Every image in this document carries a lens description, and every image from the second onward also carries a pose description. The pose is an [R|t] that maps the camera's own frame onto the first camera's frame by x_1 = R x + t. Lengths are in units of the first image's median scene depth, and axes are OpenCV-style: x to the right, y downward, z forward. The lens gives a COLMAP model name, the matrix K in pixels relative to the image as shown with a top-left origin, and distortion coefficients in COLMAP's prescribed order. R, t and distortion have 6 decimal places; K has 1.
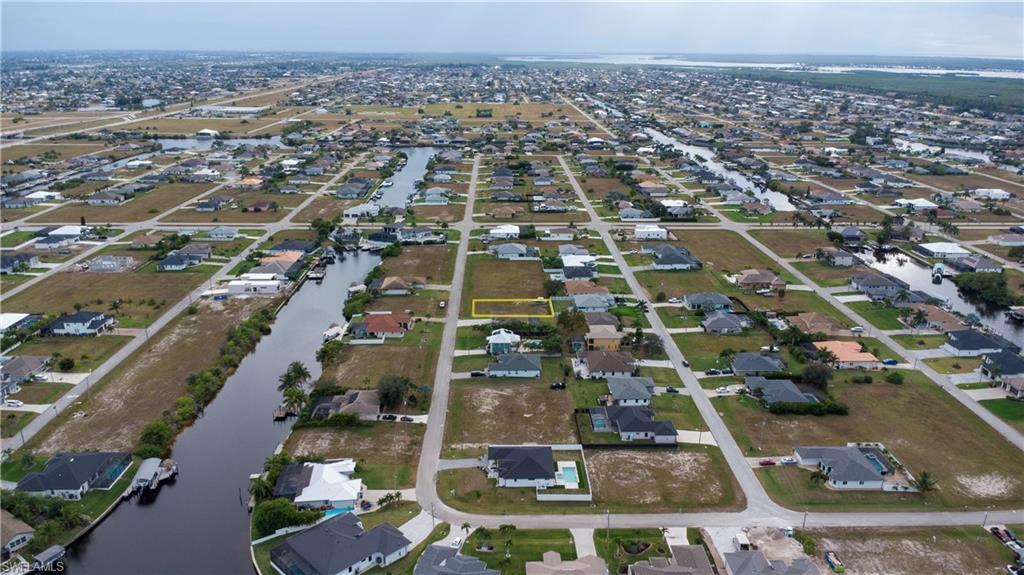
lens RADIAL K [[750.0, 0, 514.2], [0, 750.0, 286.0], [0, 0, 1]] dist [0.005313, 0.008968]
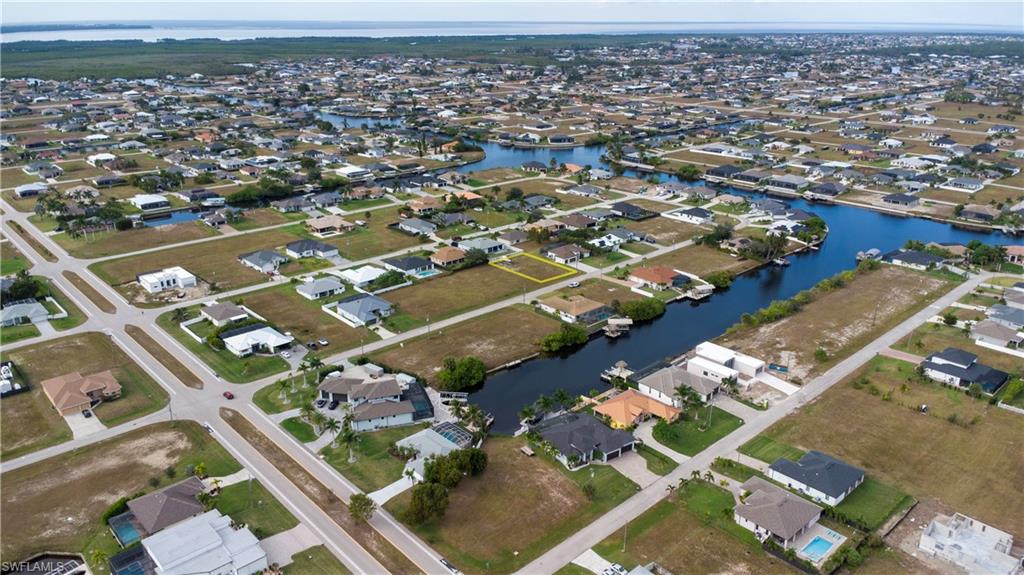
lens RADIAL K [[750.0, 0, 514.2], [0, 750.0, 286.0], [0, 0, 1]] dist [0.005313, 0.008968]
pose [[-0.662428, -0.259857, 0.702612, -0.666988], [0.221856, 0.827785, 0.515318, -0.450907], [-0.715520, 0.497240, -0.490697, 1.405380]]
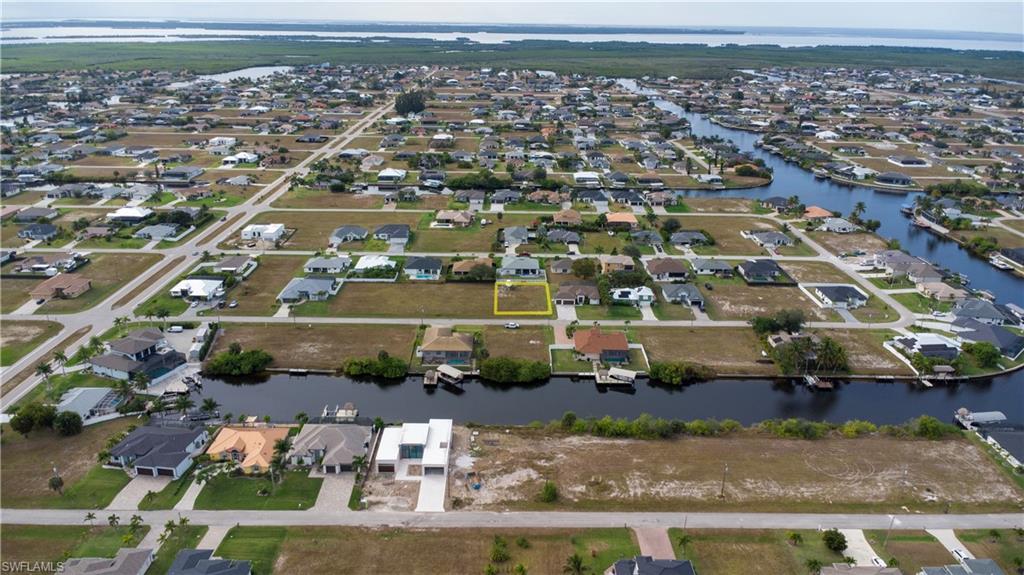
lens RADIAL K [[750.0, 0, 514.2], [0, 750.0, 286.0], [0, 0, 1]] dist [0.005313, 0.008968]
pose [[0.014040, -0.341140, 0.939908, -0.805422], [0.290144, 0.900946, 0.322665, -0.264512], [-0.956880, 0.268178, 0.111629, 0.816469]]
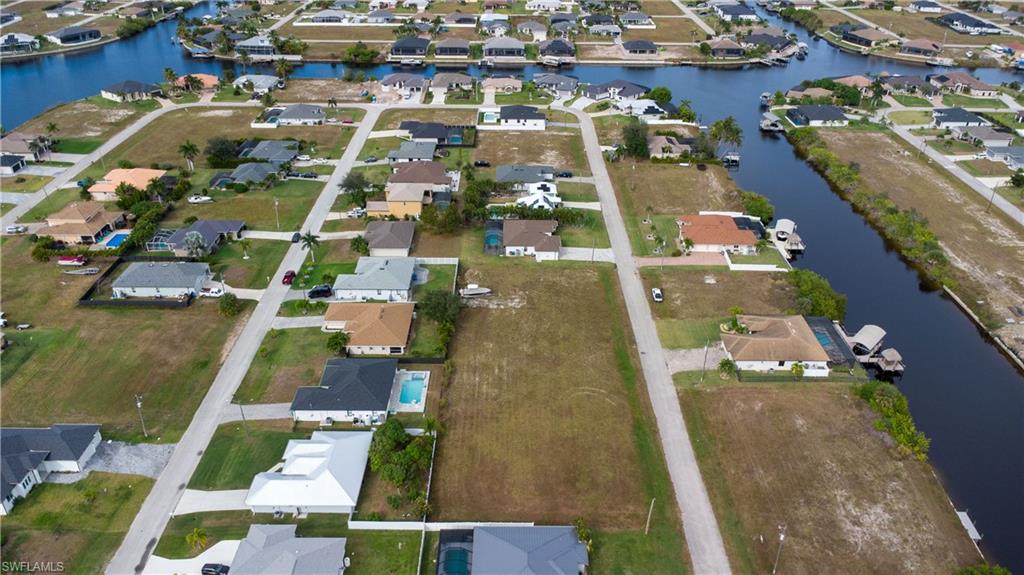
lens RADIAL K [[756.6, 0, 514.8], [0, 756.6, 287.7], [0, 0, 1]] dist [0.057940, -0.098063]
pose [[-0.999704, -0.021505, 0.011345, 0.000055], [-0.006296, 0.679637, 0.733521, -0.344940], [-0.023485, 0.733233, -0.679572, 1.253900]]
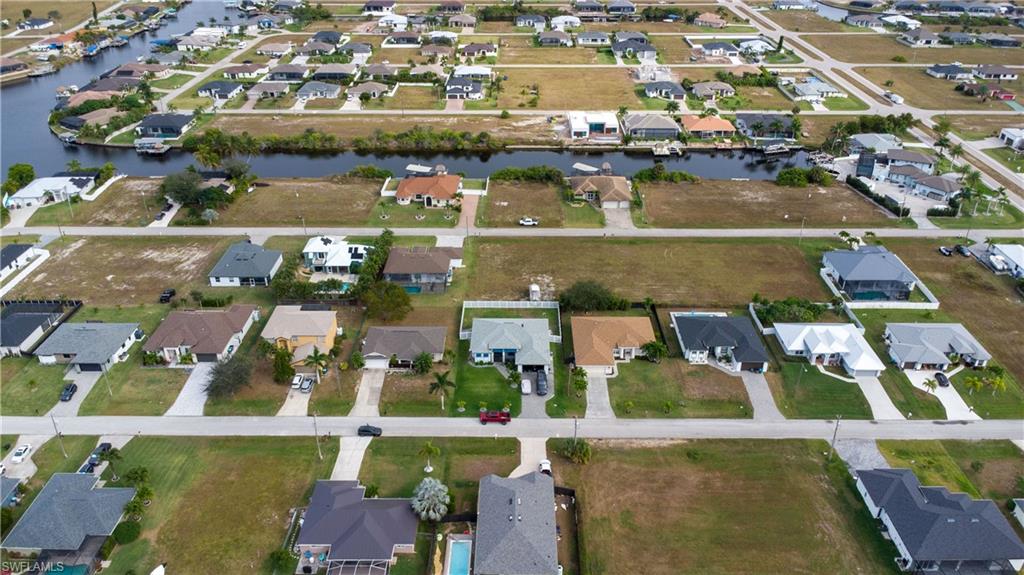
lens RADIAL K [[756.6, 0, 514.8], [0, 756.6, 287.7], [0, 0, 1]] dist [0.057940, -0.098063]
pose [[-0.030662, 0.479078, -0.877237, 0.466554], [-0.303387, 0.831783, 0.464859, -0.211137], [0.952374, 0.280395, 0.119842, 0.848561]]
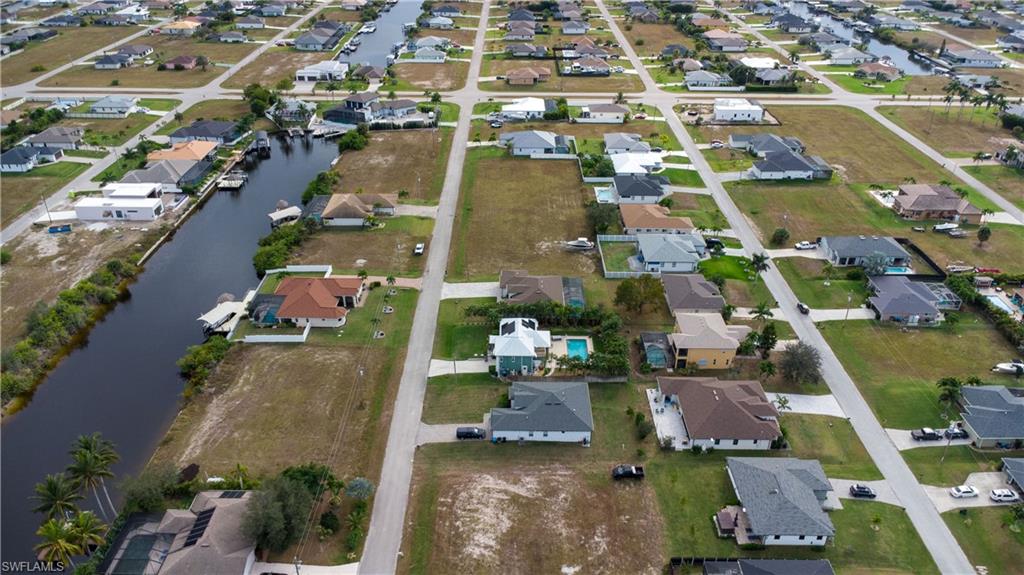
lens RADIAL K [[746.2, 0, 512.0], [0, 746.2, 287.5], [0, 0, 1]] dist [0.057100, -0.092921]
pose [[0.999654, 0.015675, -0.021127, -0.007375], [-0.011143, 0.979796, 0.199689, -0.060579], [0.023831, -0.199384, 0.979632, 0.370301]]
